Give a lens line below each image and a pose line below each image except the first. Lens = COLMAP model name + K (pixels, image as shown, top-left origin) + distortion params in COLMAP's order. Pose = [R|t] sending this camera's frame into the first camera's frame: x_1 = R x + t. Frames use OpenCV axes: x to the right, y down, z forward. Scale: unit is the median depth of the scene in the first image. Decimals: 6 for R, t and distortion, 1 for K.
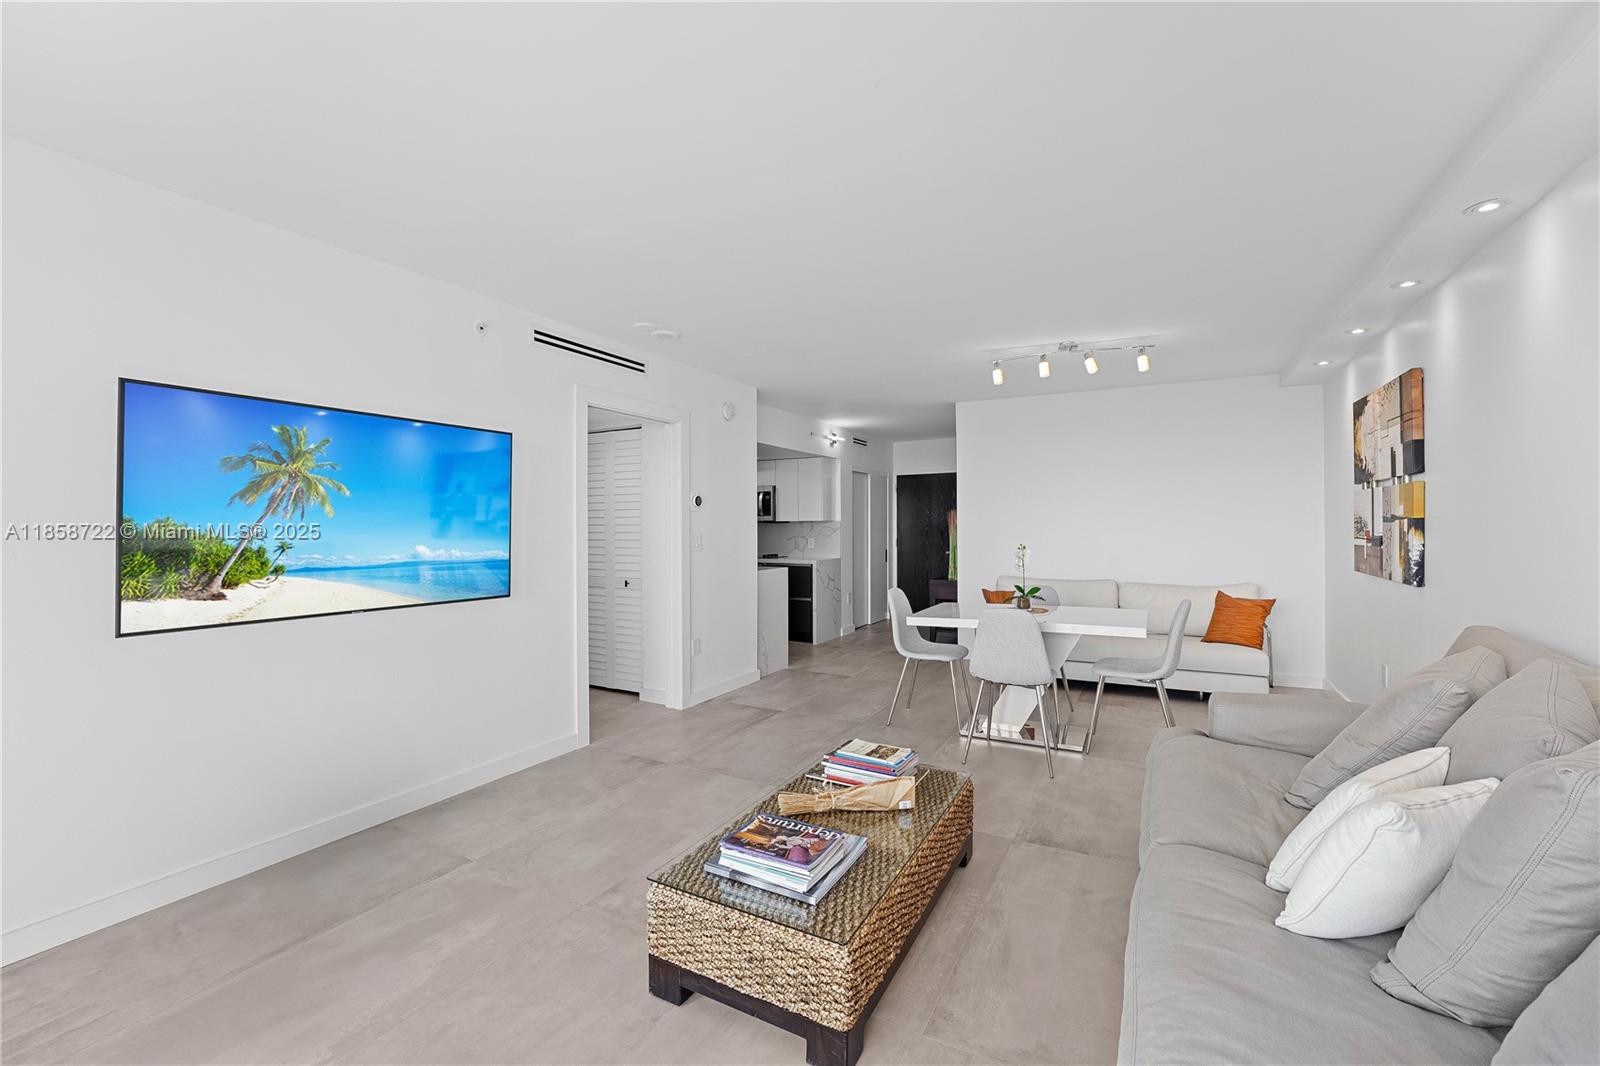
lens RADIAL K [[640.9, 0, 796.8], [0, 640.9, 525.3], [0, 0, 1]] dist [-0.015527, -0.000092]
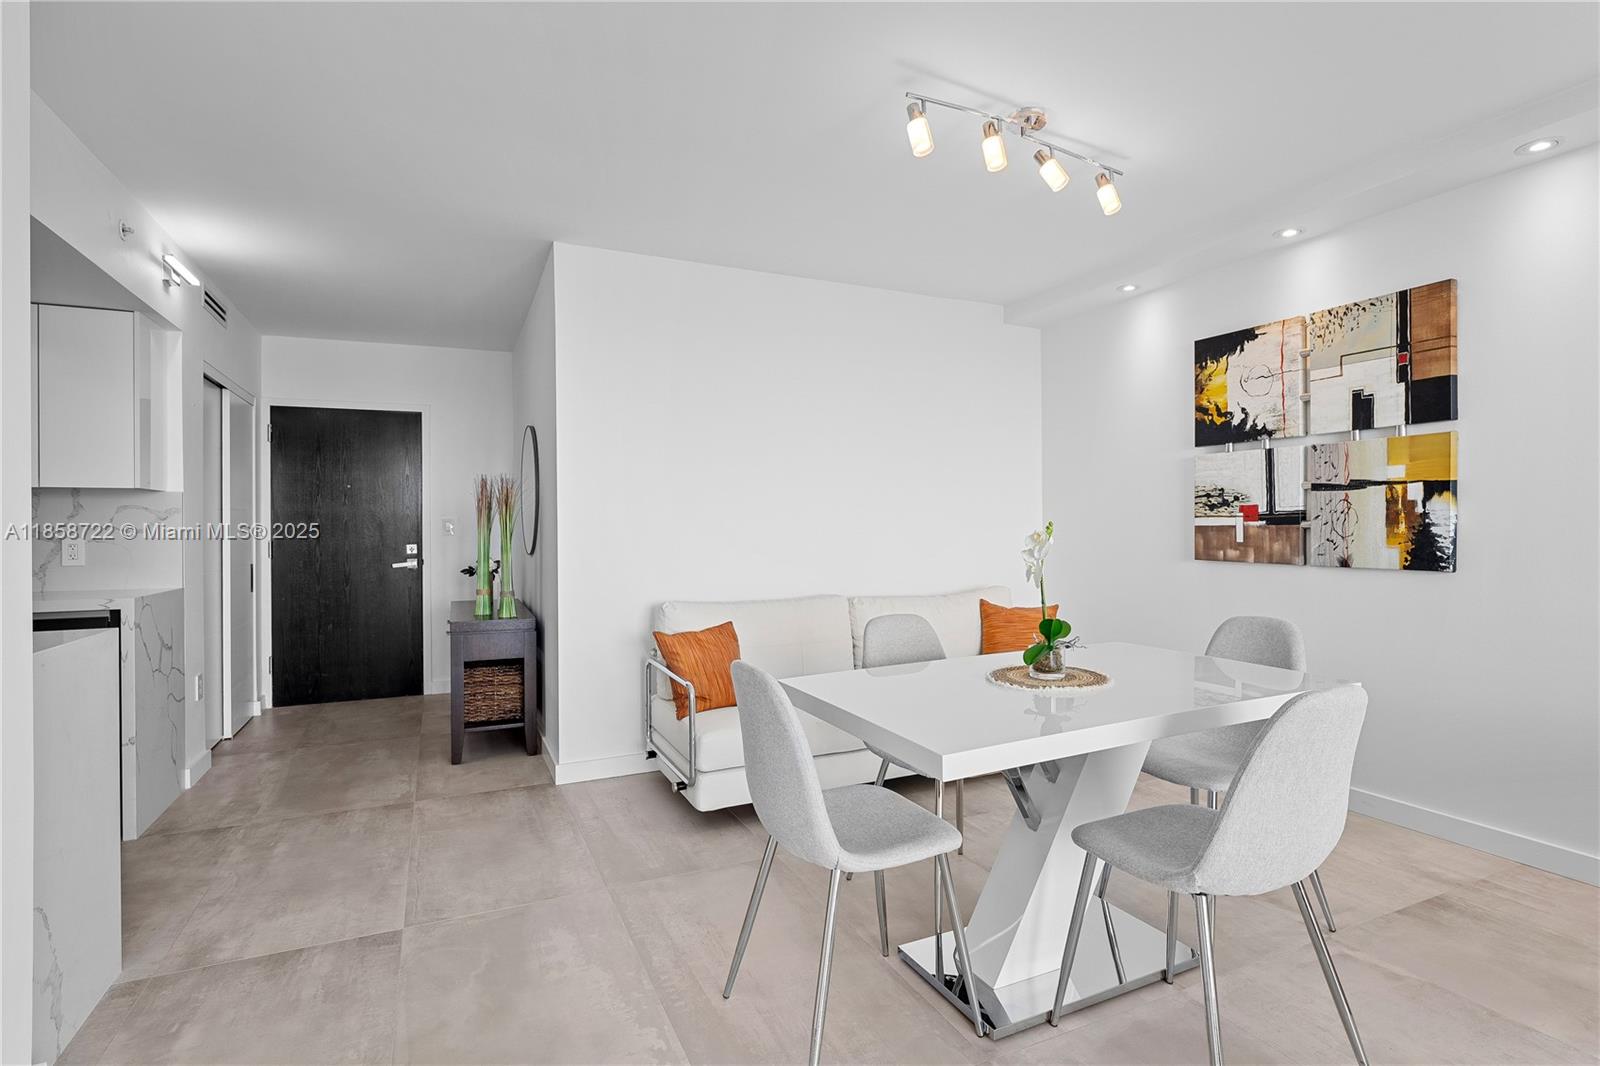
lens RADIAL K [[780.6, 0, 795.4], [0, 780.6, 530.0], [0, 0, 1]] dist [-0.001169, -0.000404]
pose [[0.594702, -0.002632, 0.803942, -0.179023], [0.004794, 0.999988, -0.000273, 0.035687], [-0.803932, 0.004017, 0.594708, 0.861869]]
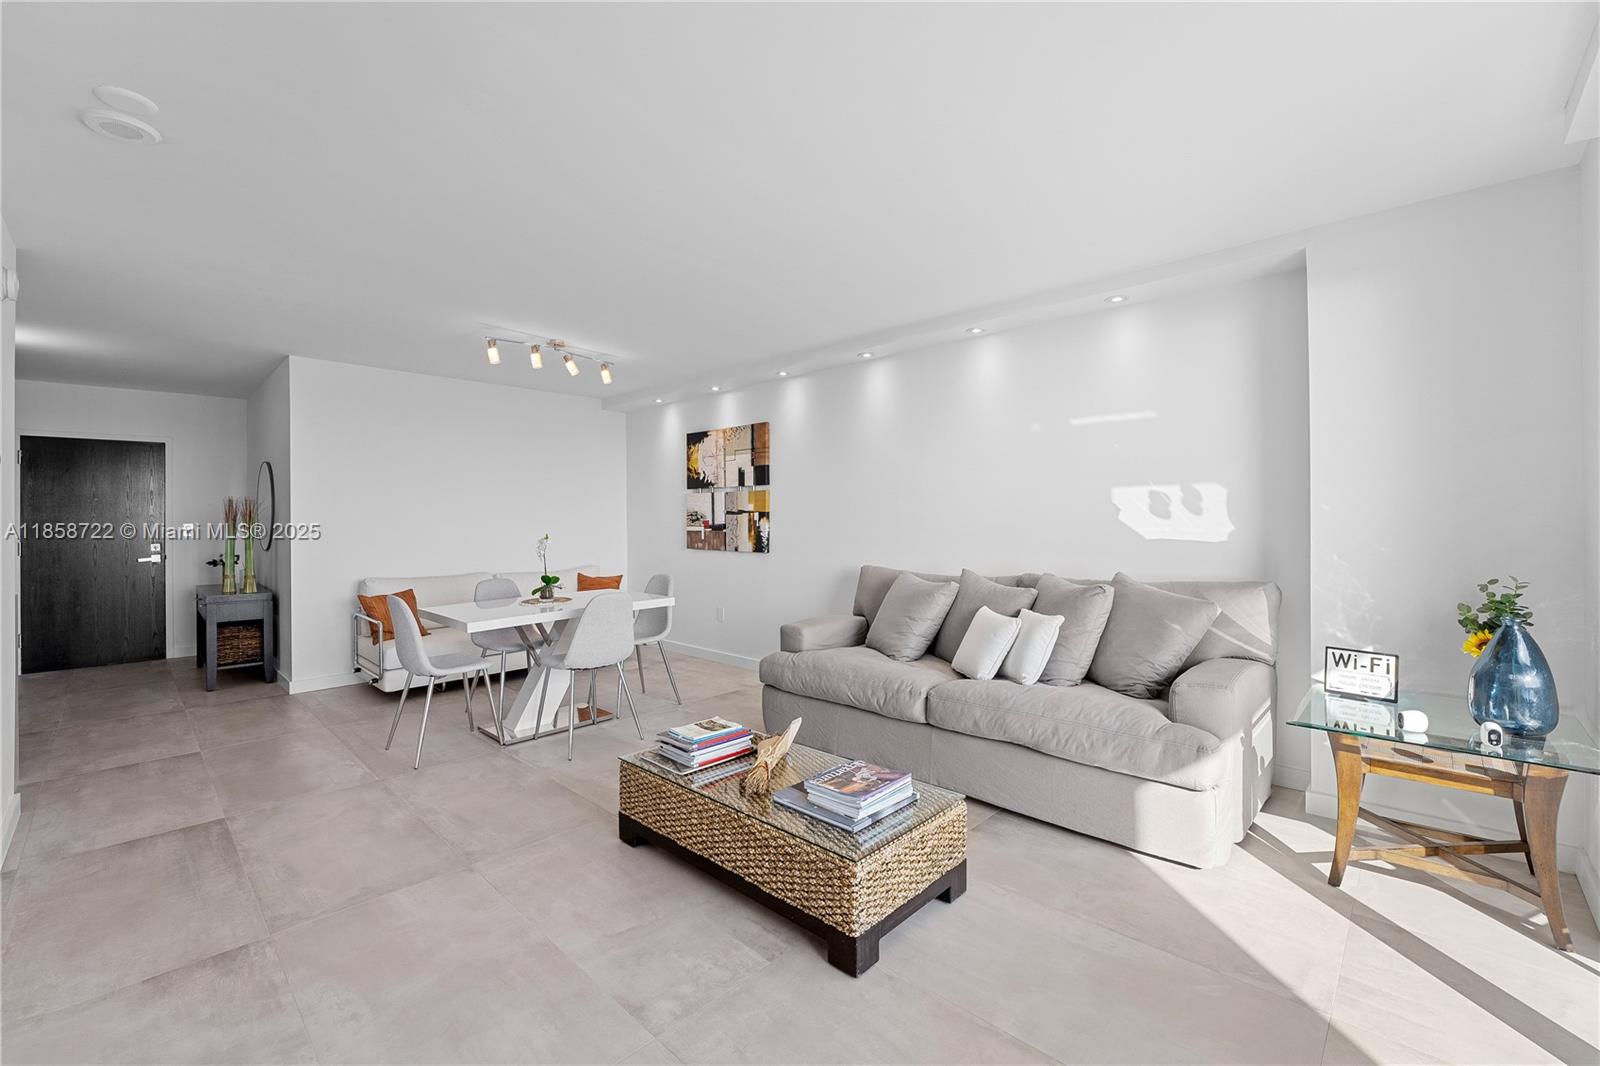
lens RADIAL K [[669.5, 0, 785.2], [0, 669.5, 520.3], [0, 0, 1]] dist [-0.020579, 0.000315]
pose [[0.271248, 0.002082, 0.962507, -0.572152], [0.005191, 0.999980, -0.003626, 0.014502], [-0.962496, 0.005980, 0.271231, 0.376876]]
